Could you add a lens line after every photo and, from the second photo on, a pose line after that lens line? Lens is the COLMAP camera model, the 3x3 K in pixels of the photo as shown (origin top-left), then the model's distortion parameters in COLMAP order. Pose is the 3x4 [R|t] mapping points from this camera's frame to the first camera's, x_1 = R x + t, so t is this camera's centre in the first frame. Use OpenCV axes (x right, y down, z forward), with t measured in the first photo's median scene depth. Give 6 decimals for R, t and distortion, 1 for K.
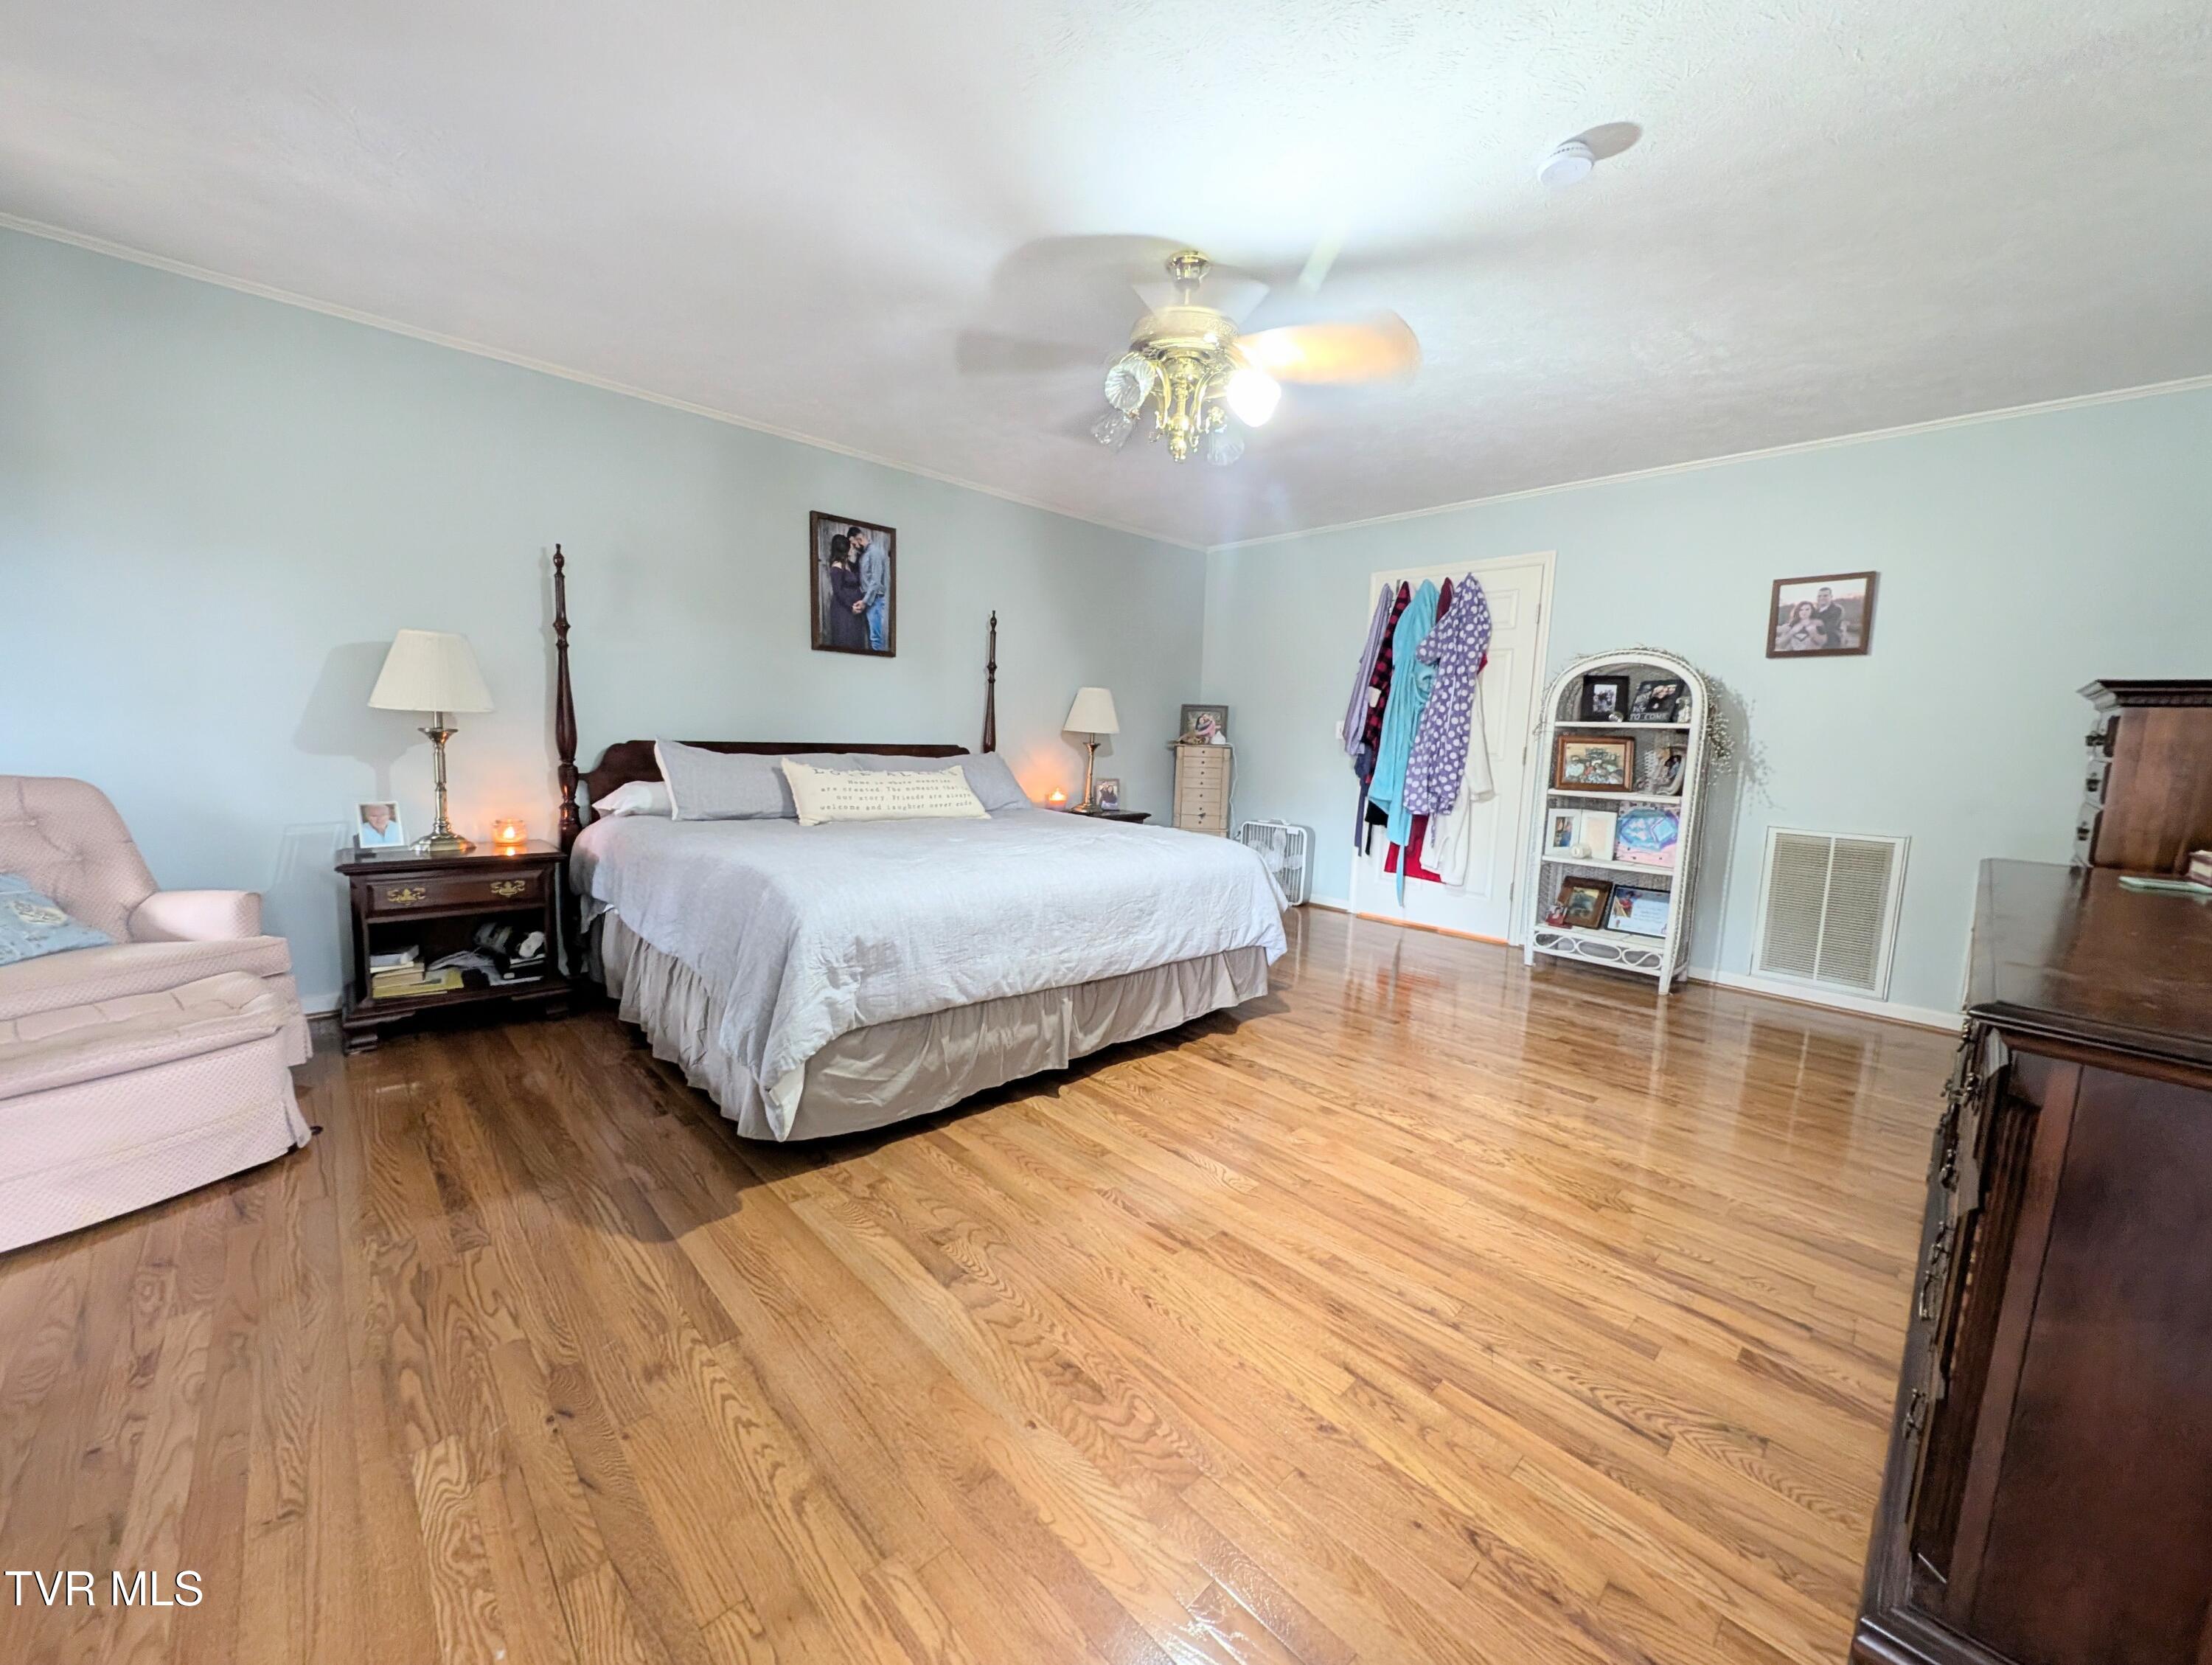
lens RADIAL K [[833.5, 0, 1111.9], [0, 833.5, 830.8], [0, 0, 1]] dist [0.008037, -0.003925]
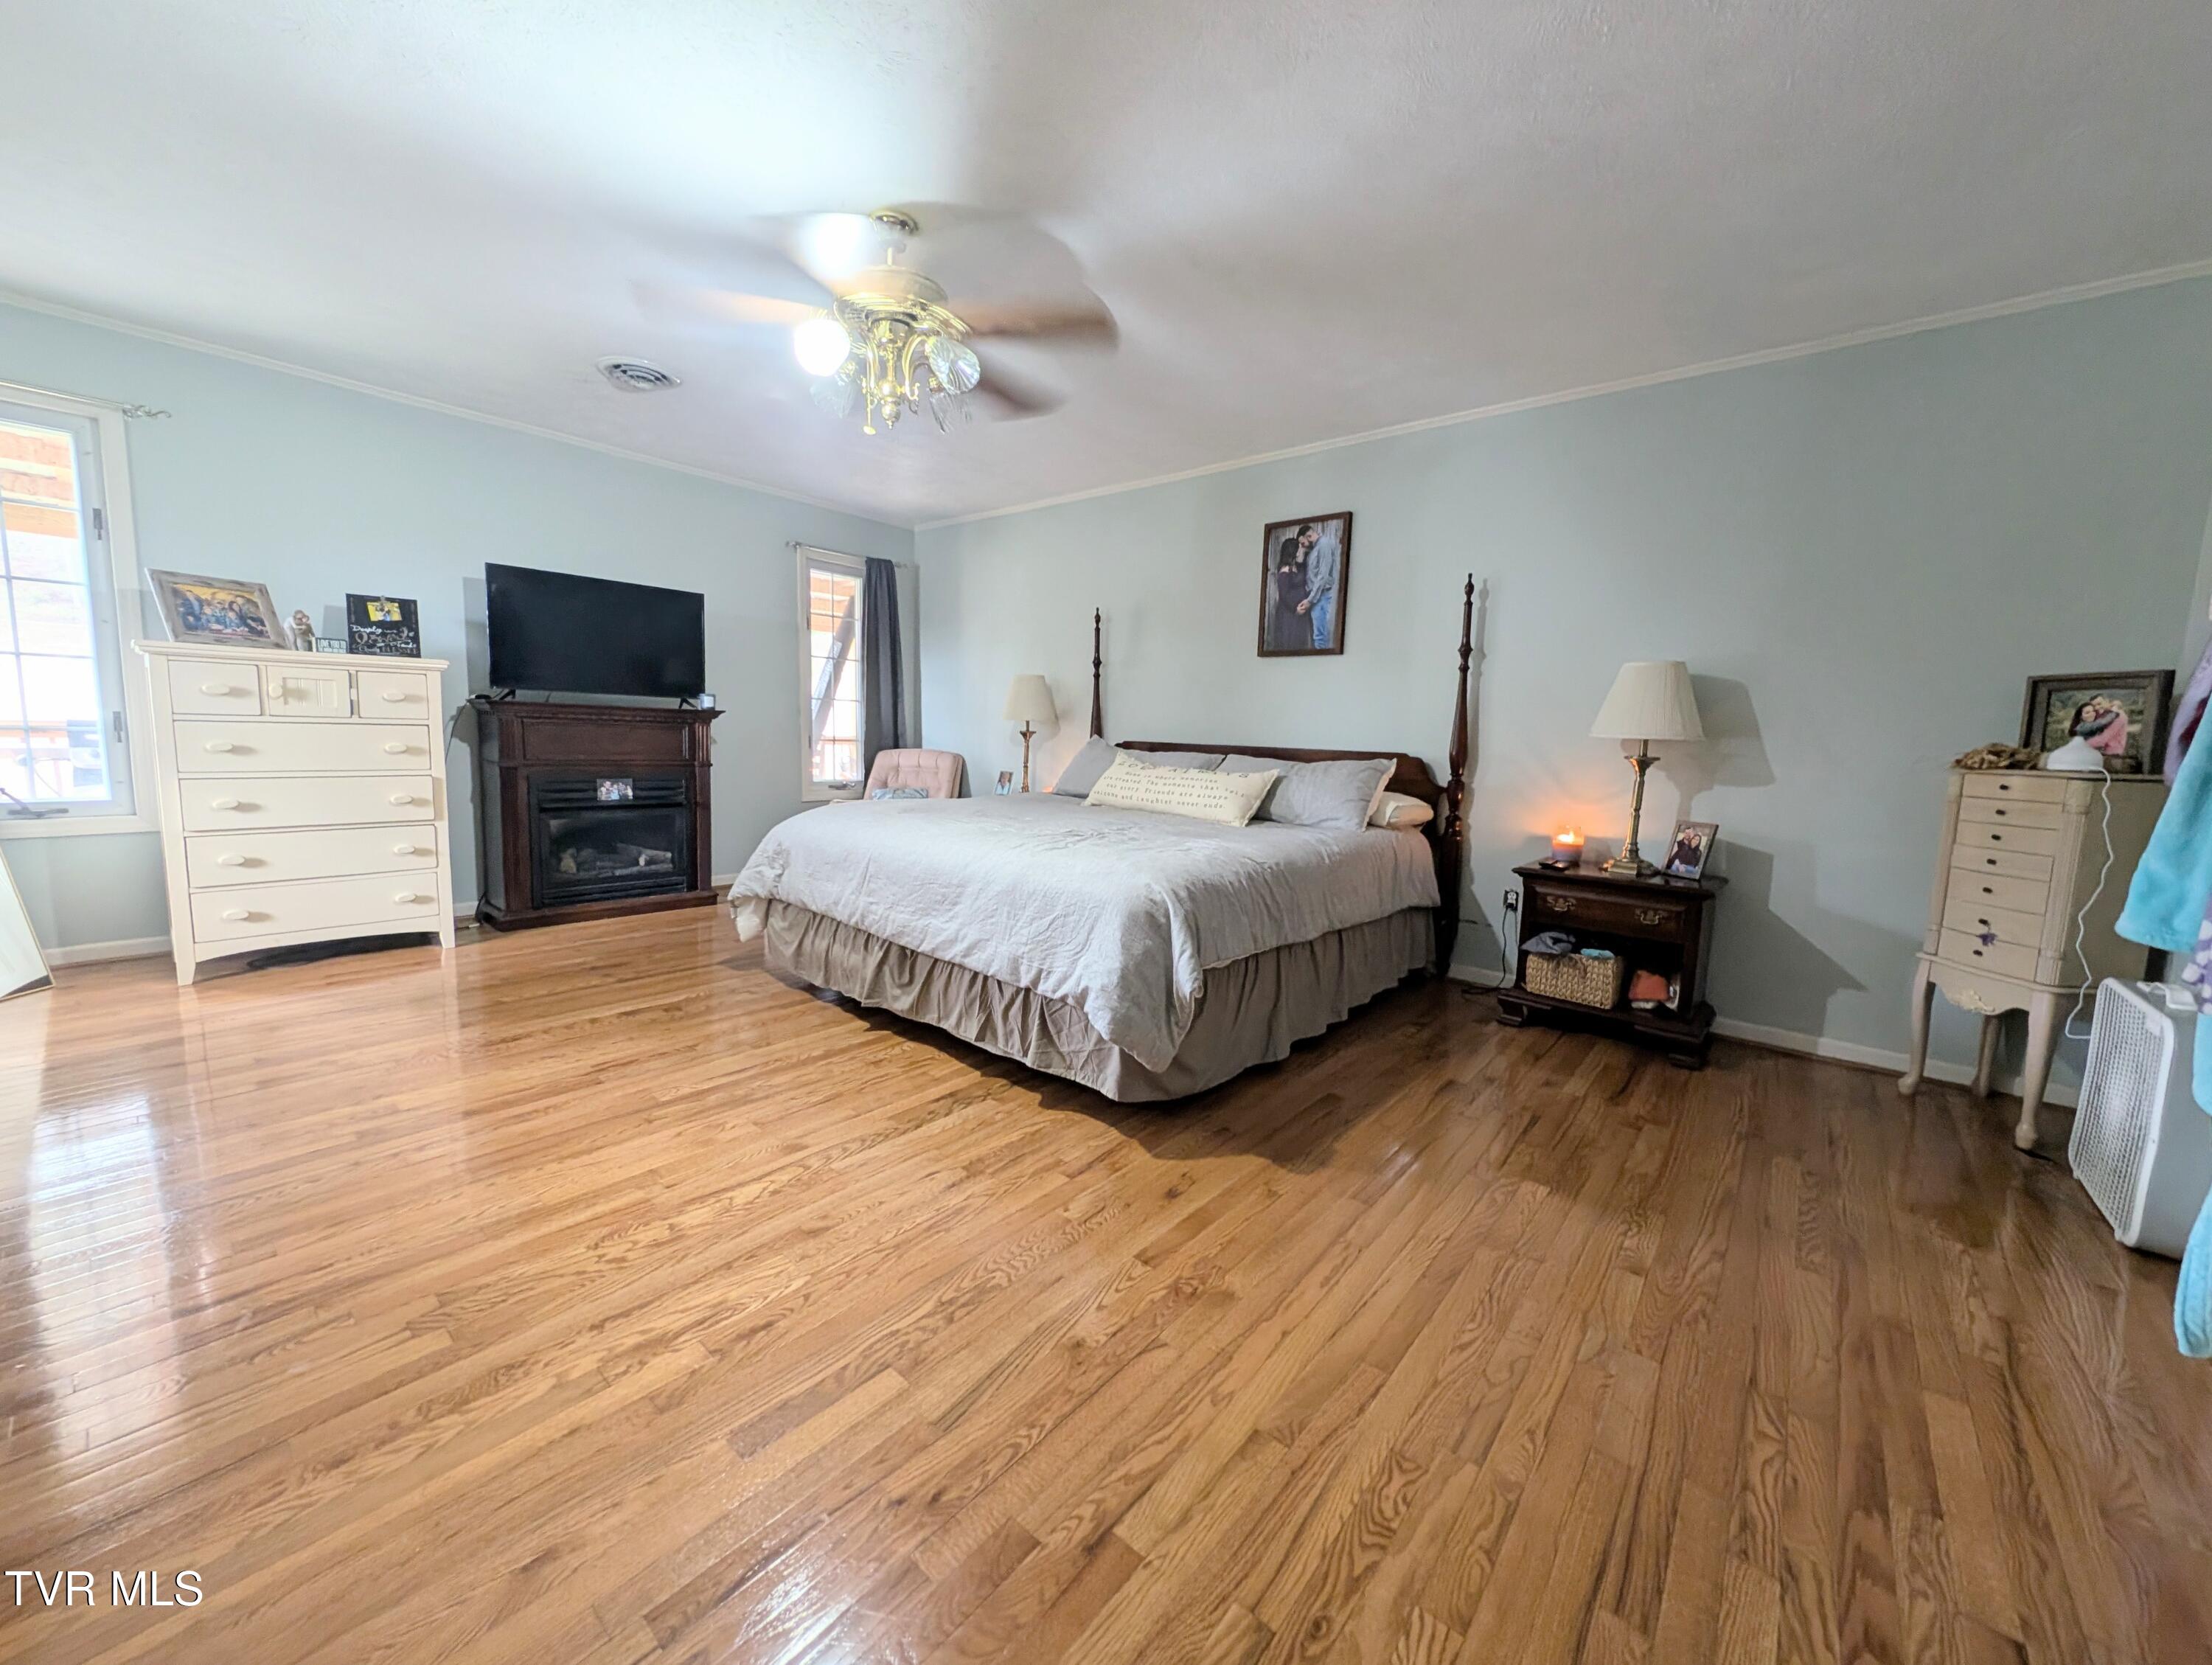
lens RADIAL K [[833.5, 0, 1111.9], [0, 833.5, 830.9], [0, 0, 1]] dist [0.008037, -0.003925]
pose [[0.107681, 0.092436, -0.989879, 0.753726], [-0.146979, 0.986208, 0.076104, -0.060763], [0.983261, 0.137297, 0.119782, 0.806974]]
